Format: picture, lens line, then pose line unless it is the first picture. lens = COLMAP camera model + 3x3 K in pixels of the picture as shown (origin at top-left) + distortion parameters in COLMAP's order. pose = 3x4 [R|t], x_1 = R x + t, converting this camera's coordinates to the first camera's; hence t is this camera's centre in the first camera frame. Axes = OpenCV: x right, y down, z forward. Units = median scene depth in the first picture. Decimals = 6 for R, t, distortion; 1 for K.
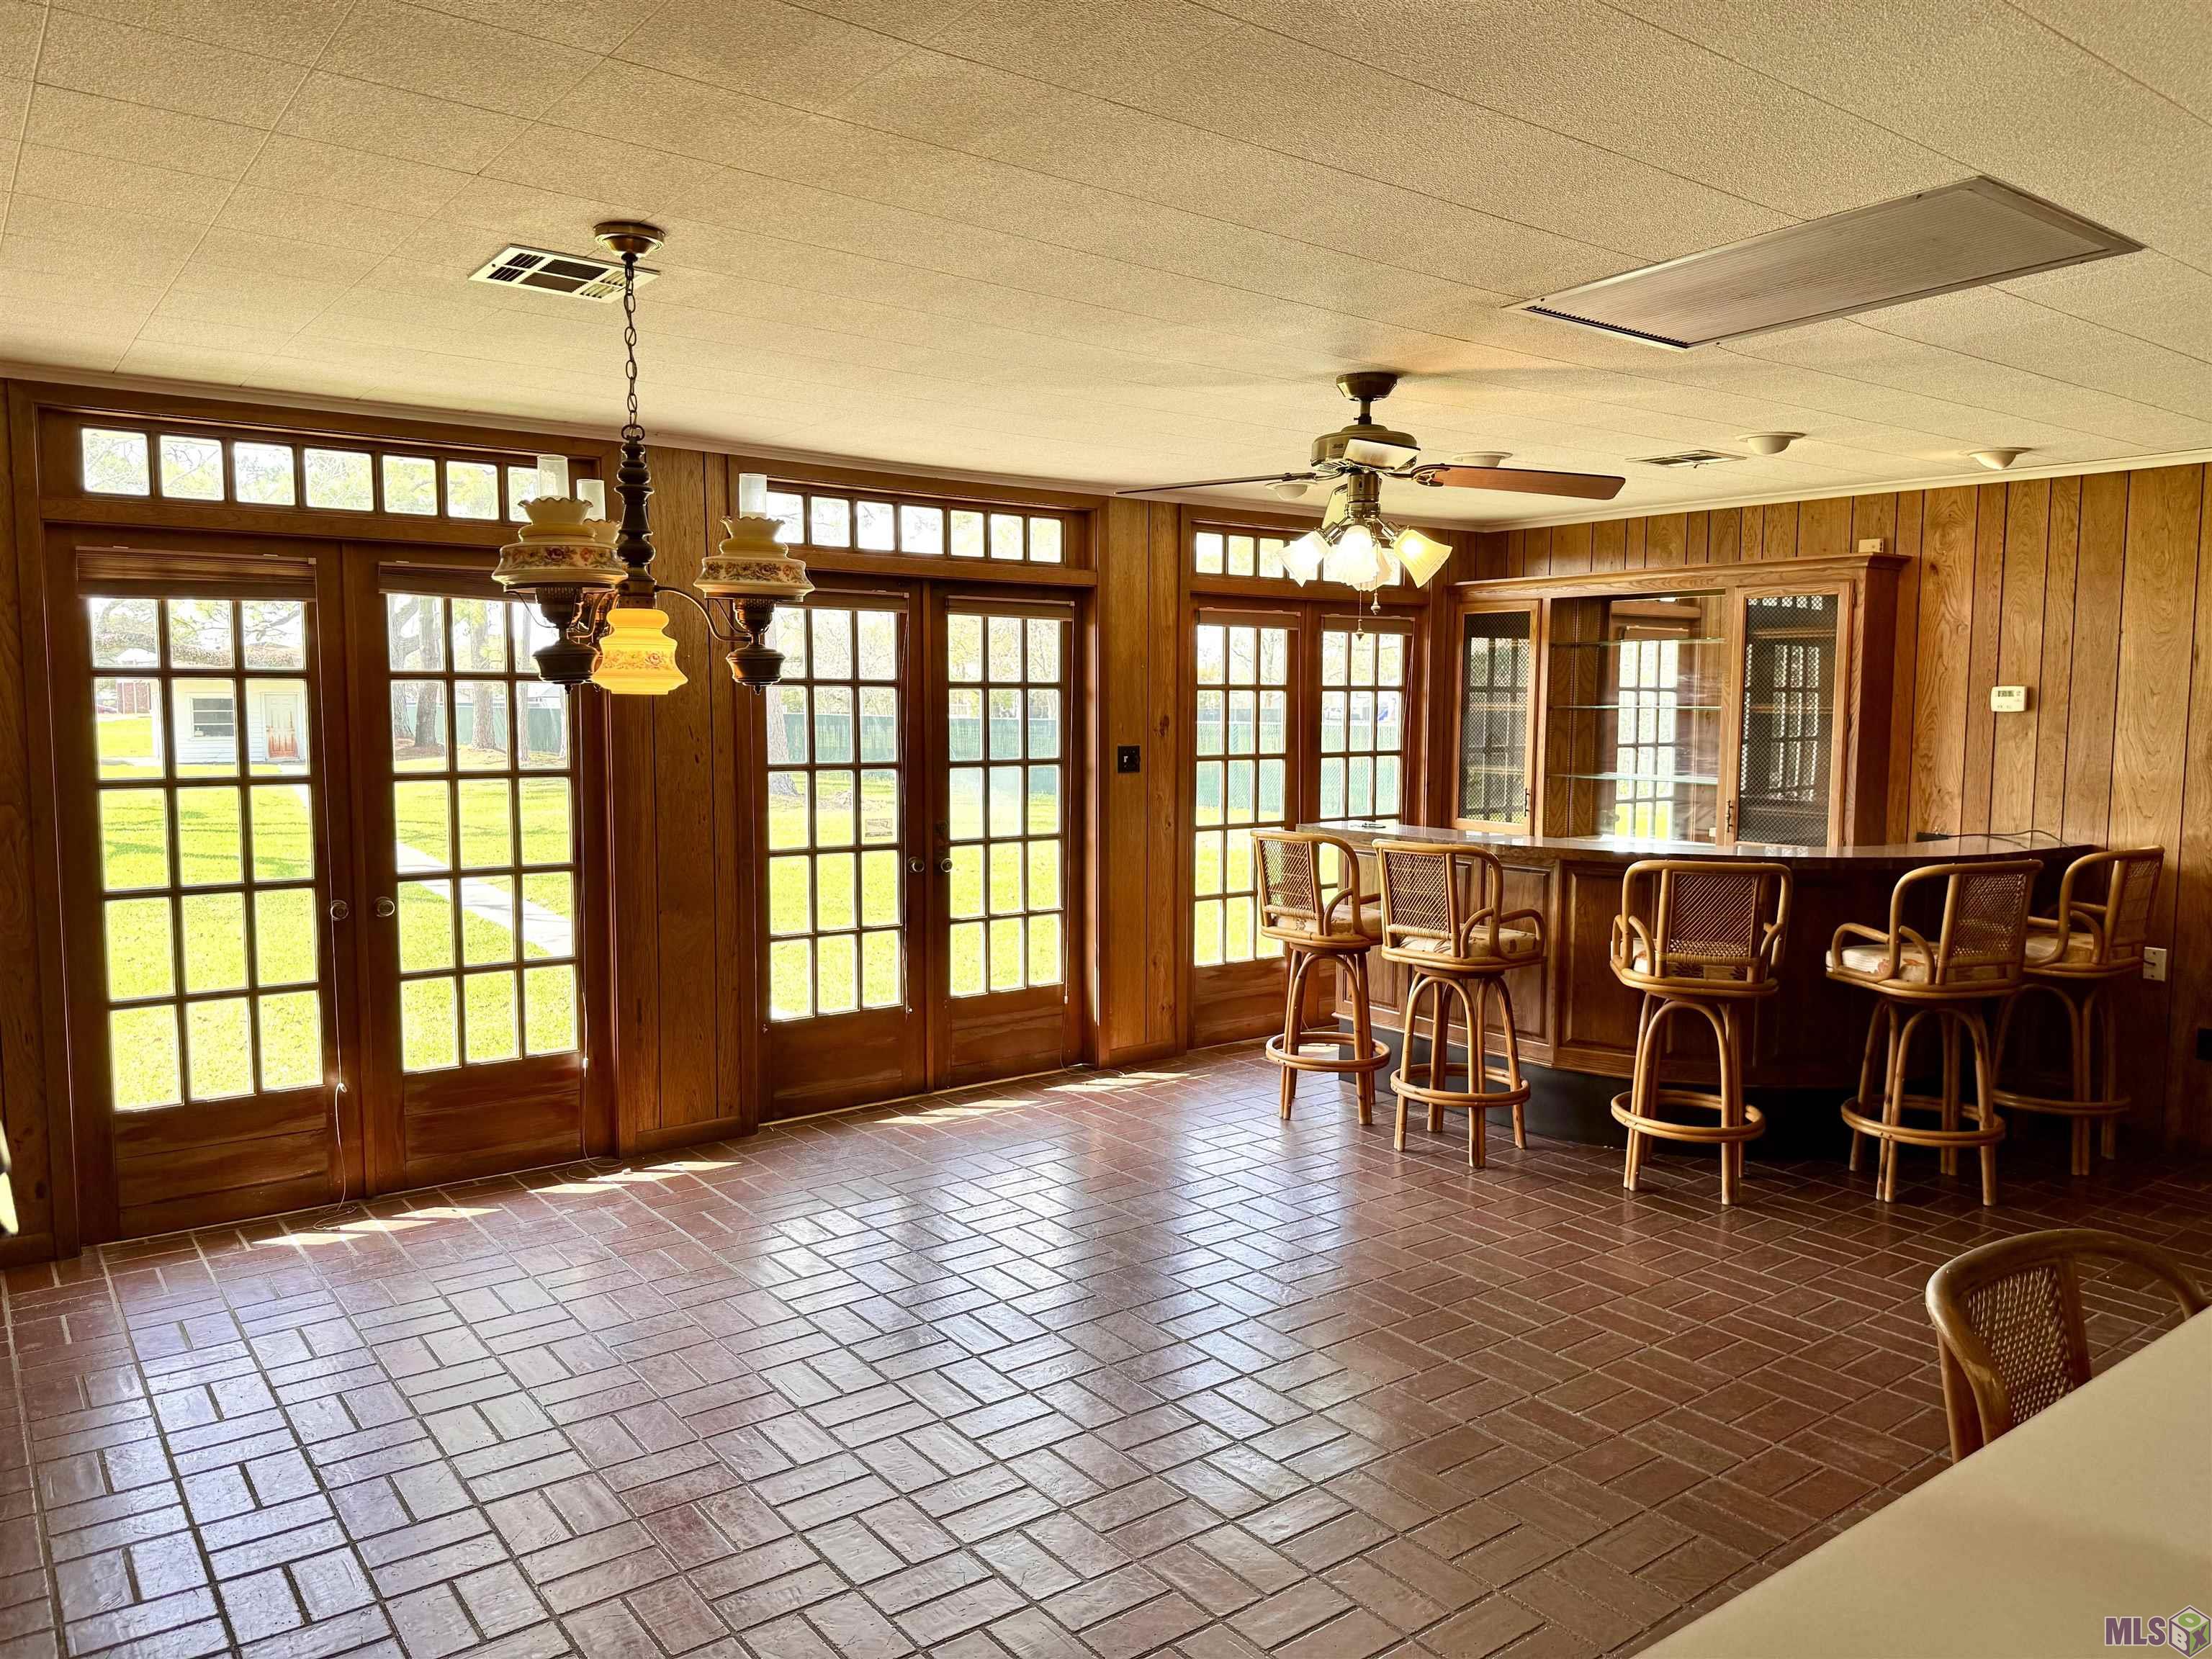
lens RADIAL K [[1550.6, 0, 1104.8], [0, 1550.6, 826.4], [0, 0, 1]] dist [0.091274, -0.123341]
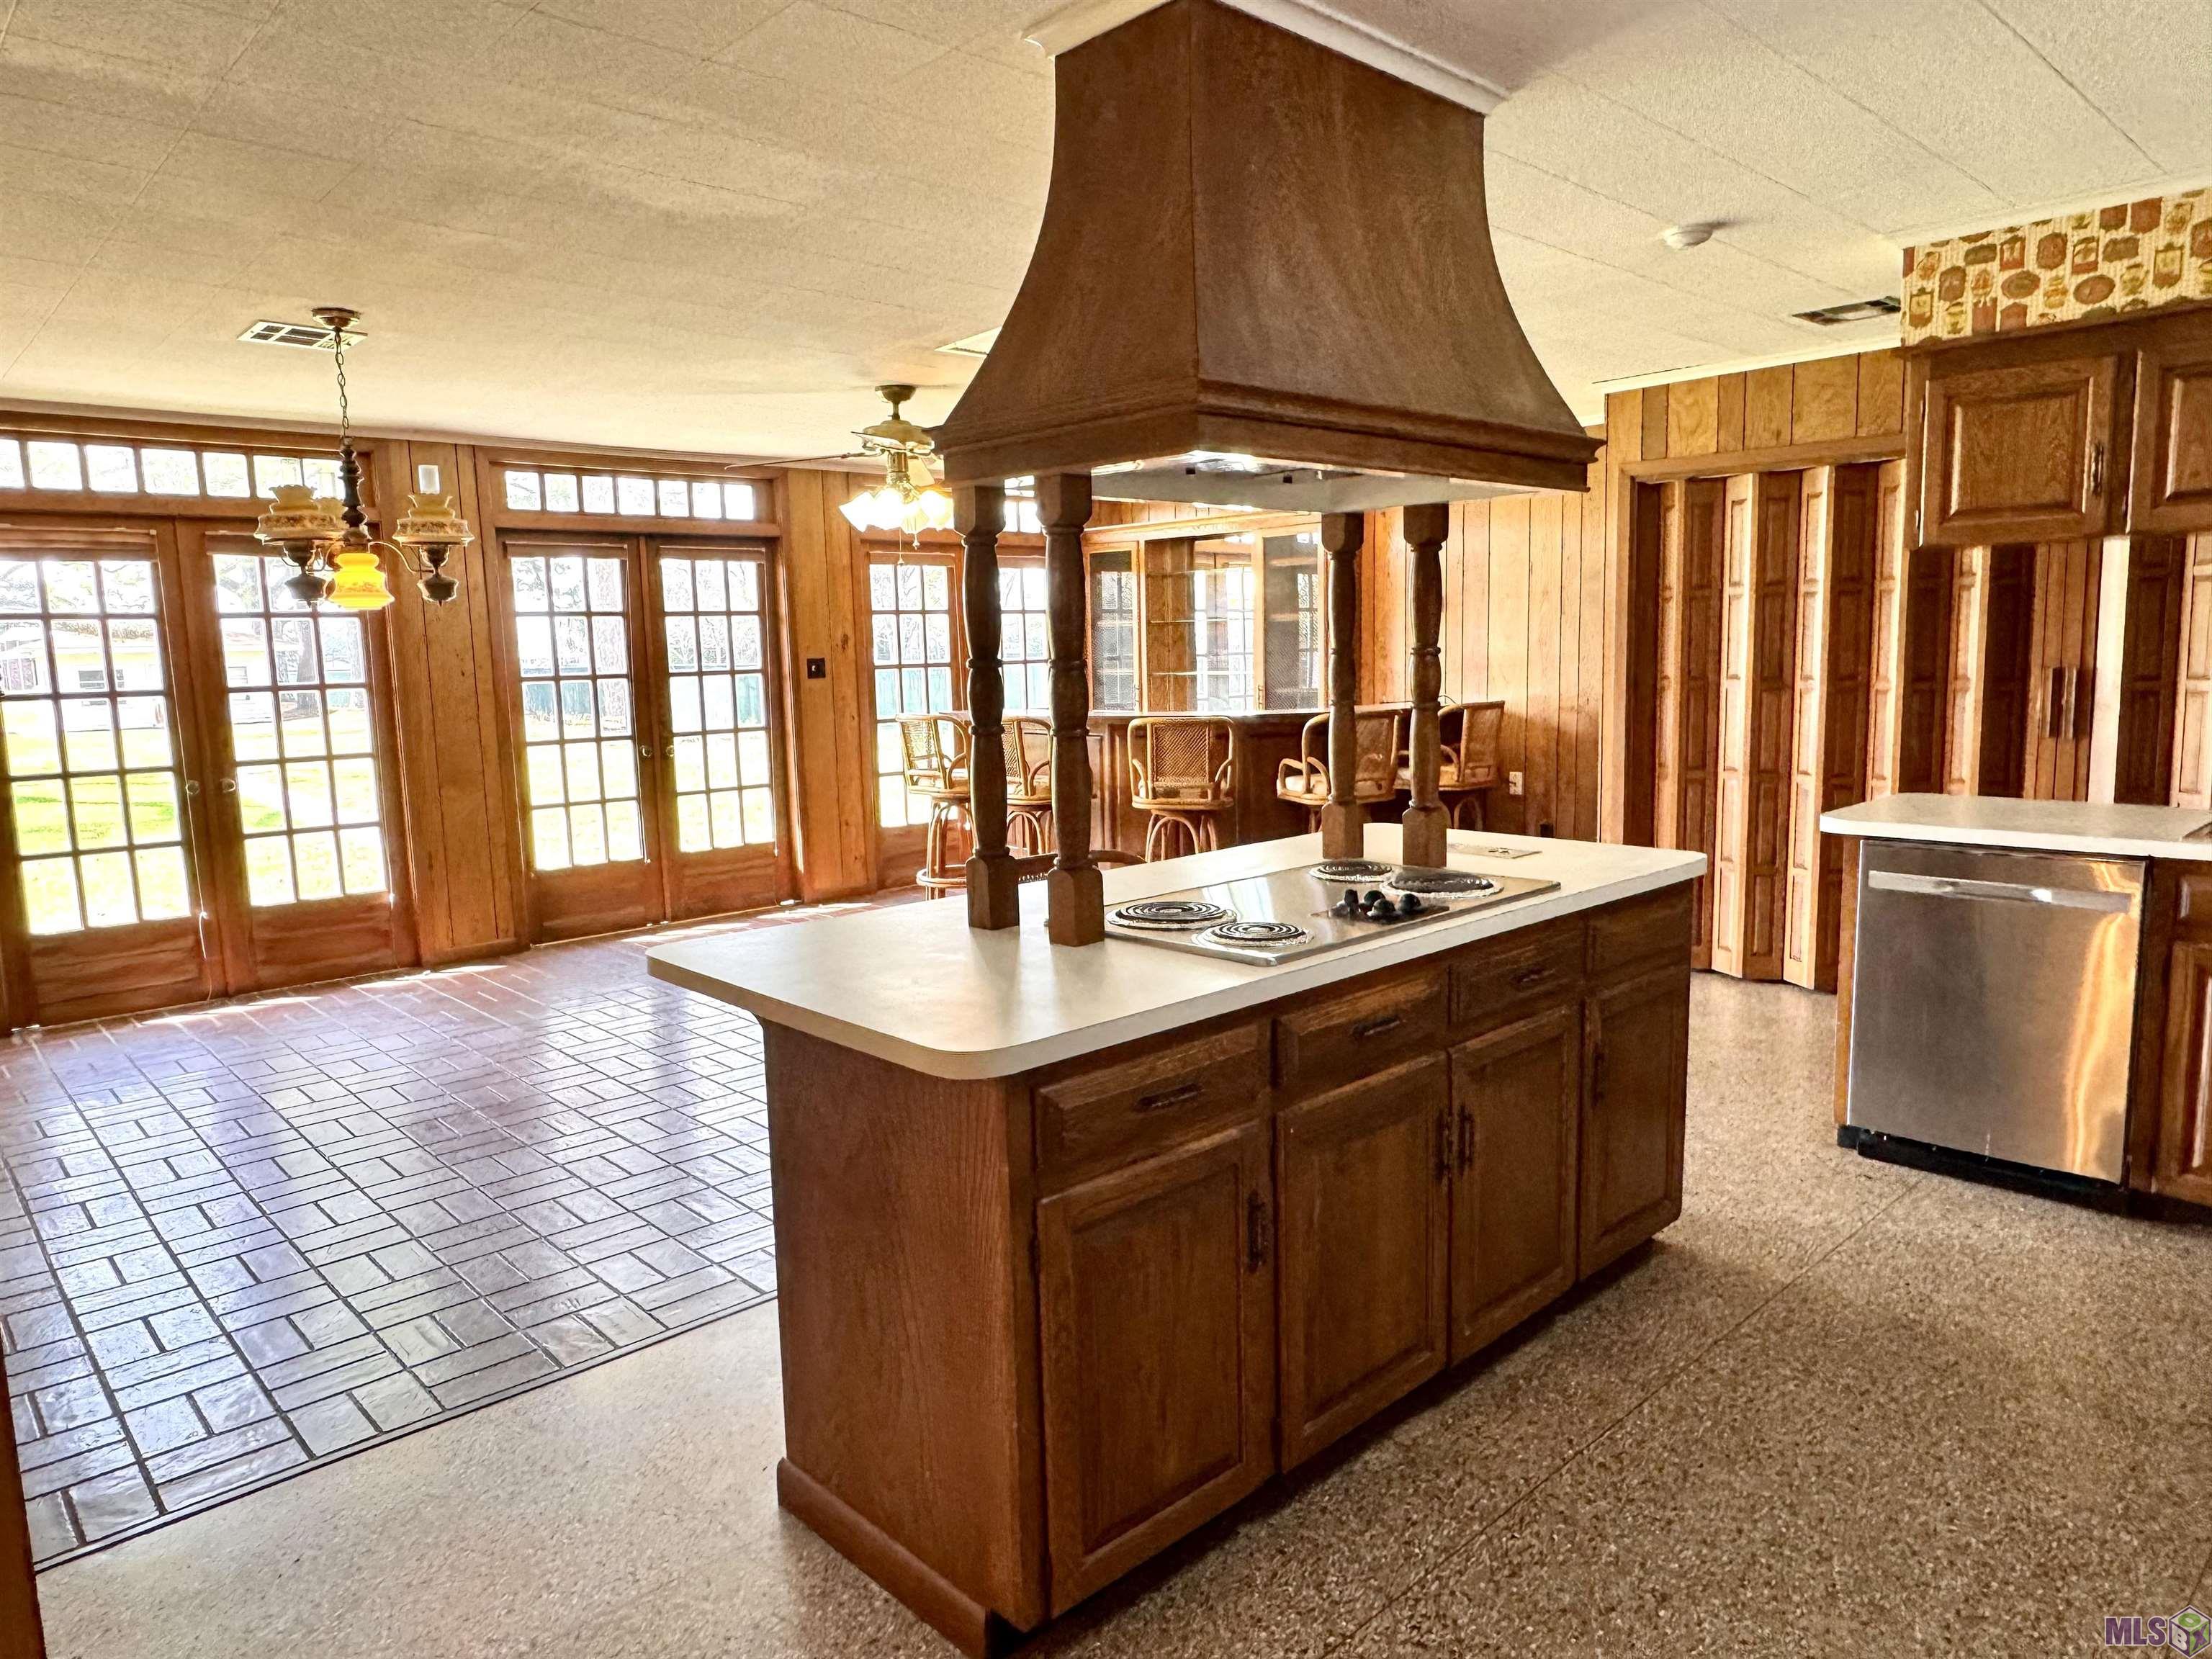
lens RADIAL K [[1409.6, 0, 1099.0], [0, 1409.6, 833.4], [0, 0, 1]] dist [-0.007160, 0.003266]
pose [[0.994324, -0.042526, 0.097524, 0.165232], [0.037499, 0.997900, 0.052817, 0.053254], [-0.099565, -0.048860, 0.993831, -0.277597]]
